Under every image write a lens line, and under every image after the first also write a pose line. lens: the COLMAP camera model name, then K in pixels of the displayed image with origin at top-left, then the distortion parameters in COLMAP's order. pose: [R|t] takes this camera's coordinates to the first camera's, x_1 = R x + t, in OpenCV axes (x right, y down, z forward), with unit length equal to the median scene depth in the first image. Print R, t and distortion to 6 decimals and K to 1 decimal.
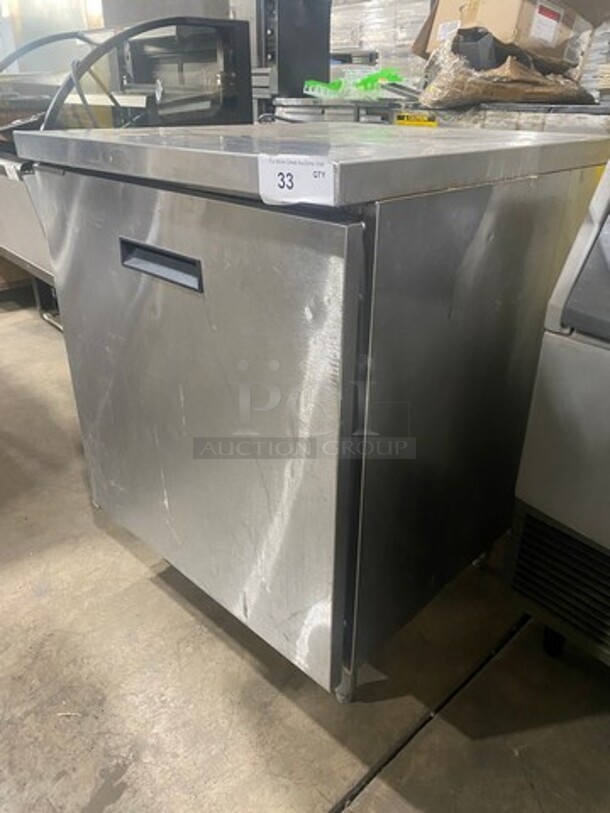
lens RADIAL K [[612.8, 0, 312.9], [0, 612.8, 402.9], [0, 0, 1]] dist [0.022953, -0.011499]
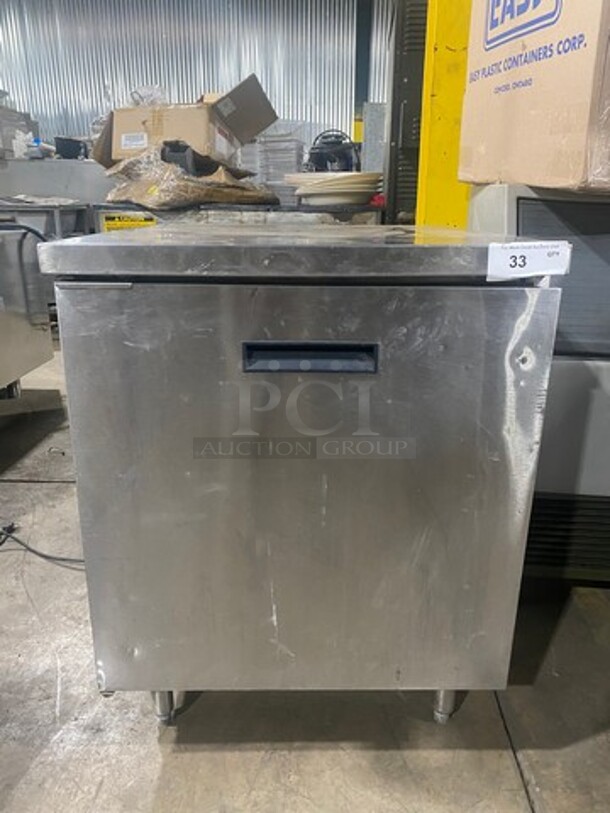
lens RADIAL K [[612.8, 0, 302.7], [0, 612.8, 406.7], [0, 0, 1]] dist [0.022953, -0.011499]
pose [[0.719936, -0.226599, 0.656007, -0.436718], [0.311892, 0.950012, -0.014132, -0.066306], [-0.620013, 0.214778, 0.754622, 0.126471]]
